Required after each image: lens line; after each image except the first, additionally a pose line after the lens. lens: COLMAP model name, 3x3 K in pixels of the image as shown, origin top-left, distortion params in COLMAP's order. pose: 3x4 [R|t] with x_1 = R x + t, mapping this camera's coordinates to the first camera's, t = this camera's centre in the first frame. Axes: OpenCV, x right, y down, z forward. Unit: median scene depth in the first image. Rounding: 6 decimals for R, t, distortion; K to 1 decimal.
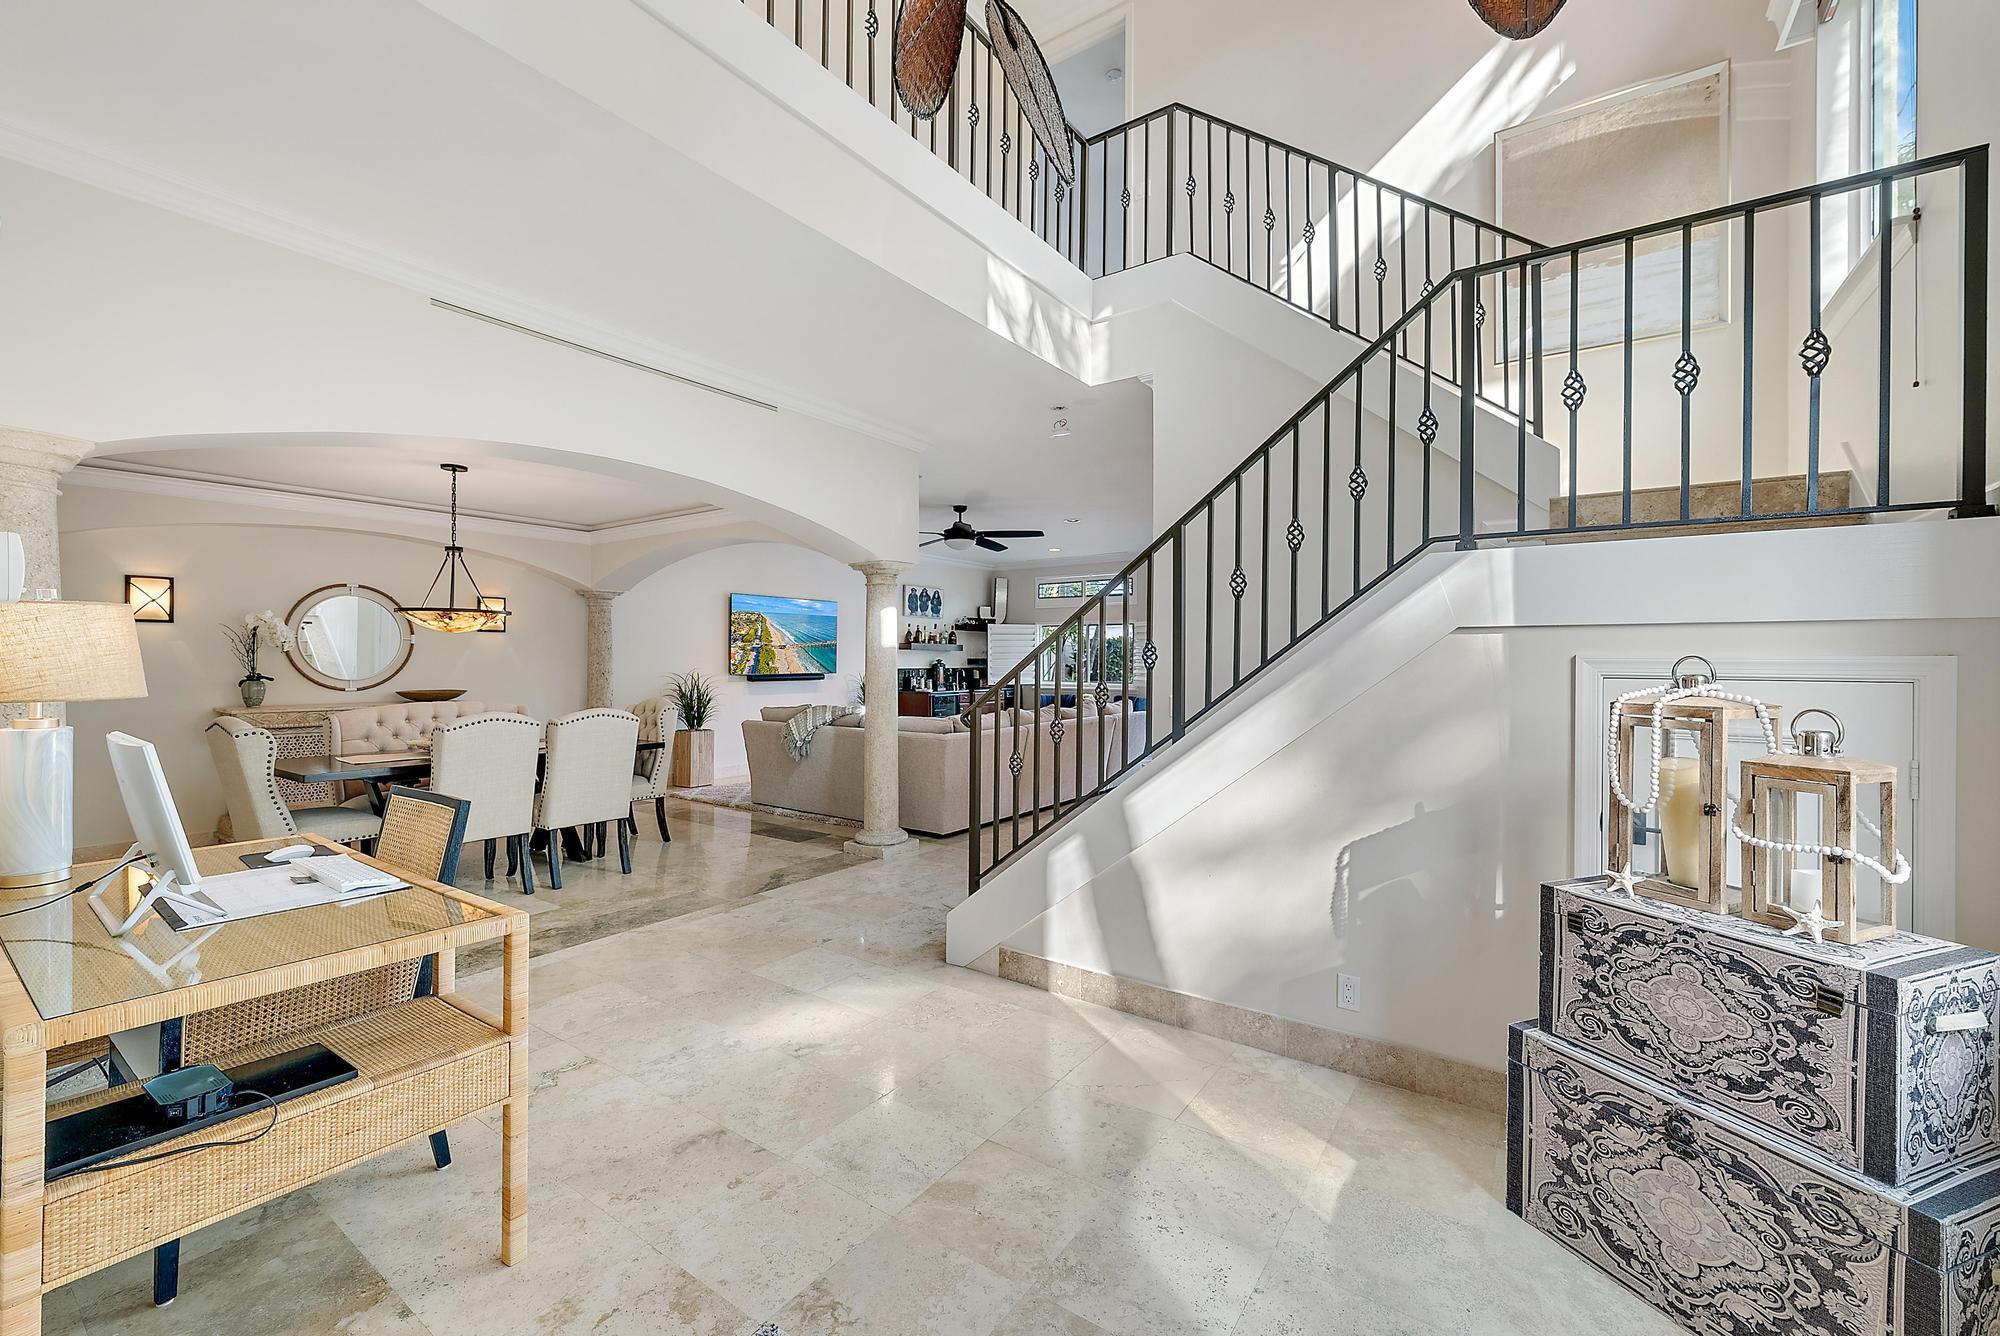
lens RADIAL K [[801.9, 0, 1003.3], [0, 801.9, 662.5], [0, 0, 1]] dist [0.001104, -0.000024]
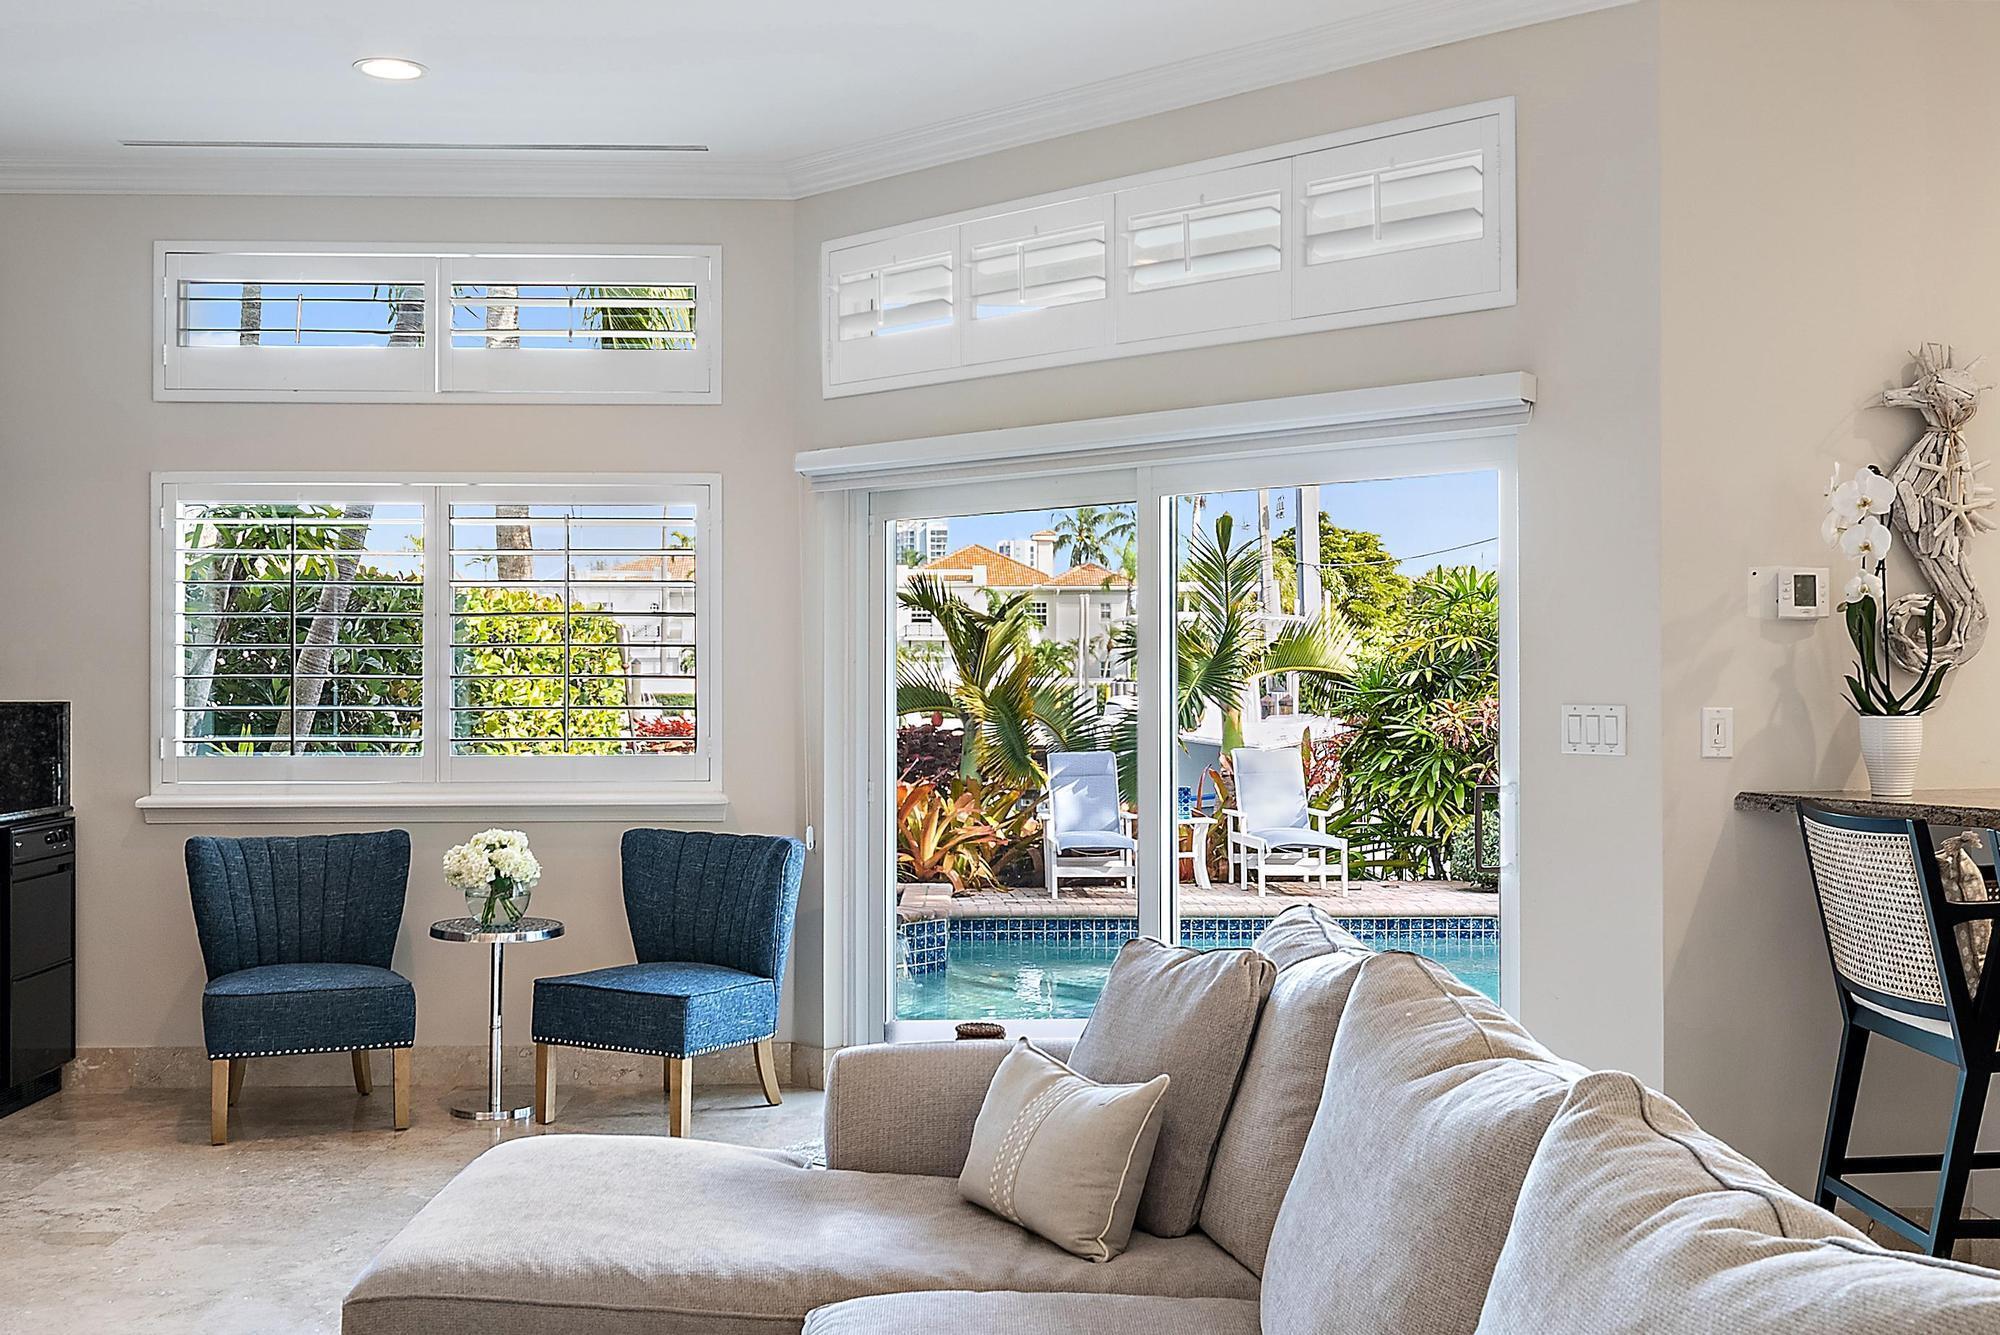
lens RADIAL K [[2041.5, 0, 998.2], [0, 2041.5, 650.6], [0, 0, 1]] dist [0.004981, 0.000000]
pose [[0.800191, 0.007862, 0.599693, -0.116417], [-0.000402, 0.999921, -0.012574, -0.000369], [-0.599745, 0.009821, 0.800131, 0.592933]]
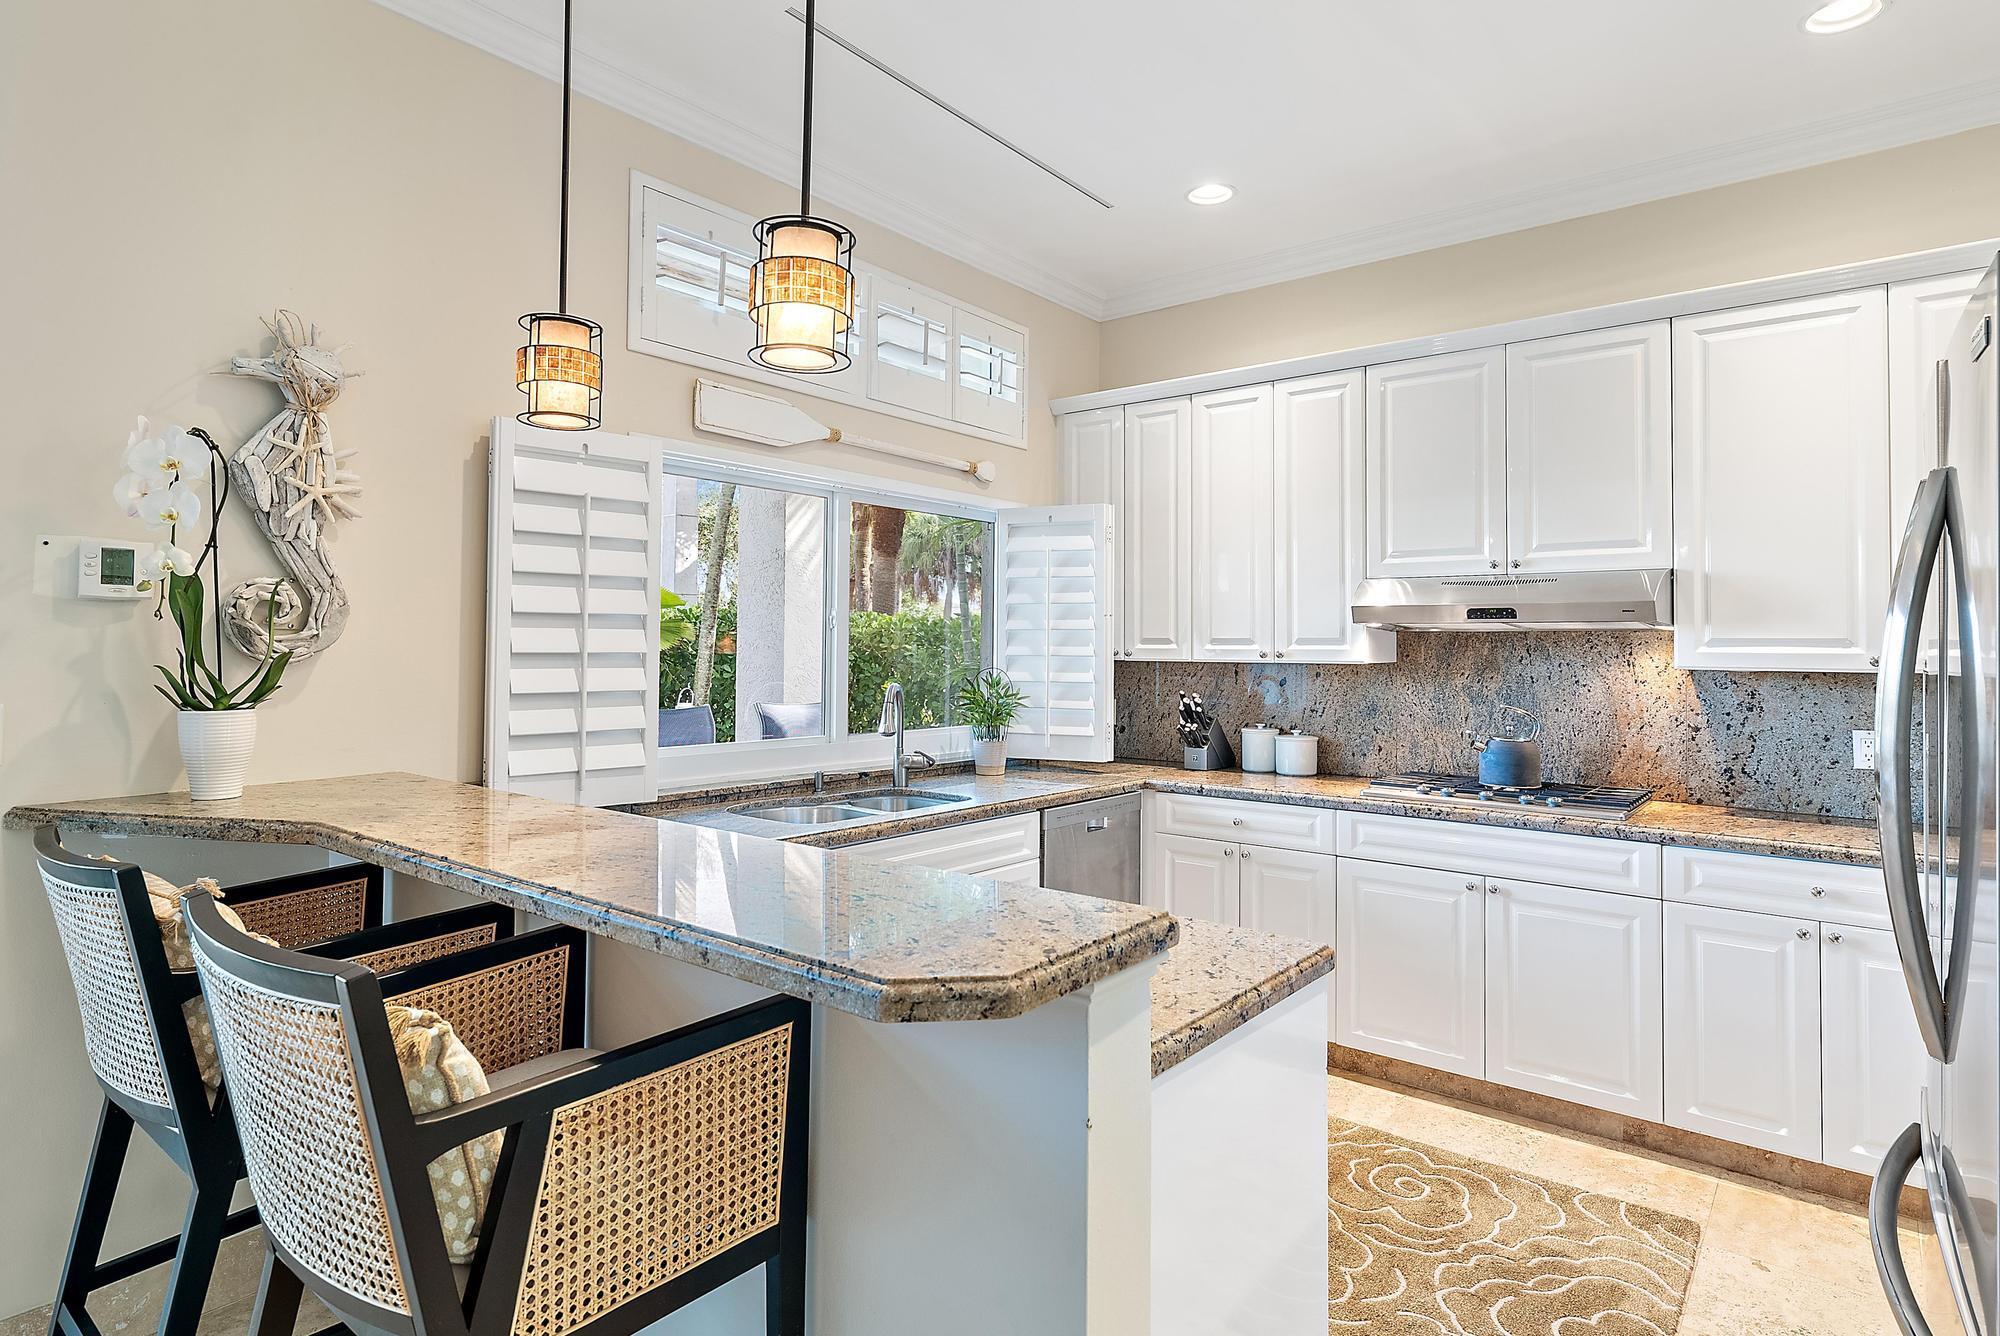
lens RADIAL K [[1074.9, 0, 1000.6], [0, 1074.9, 613.1], [0, 0, 1]] dist [-0.007291, 0.000393]
pose [[0.069736, 0.035018, 0.996951, 0.098095], [-0.005645, 0.999382, -0.034708, -0.004187], [-0.997549, -0.003208, 0.069891, 0.661929]]
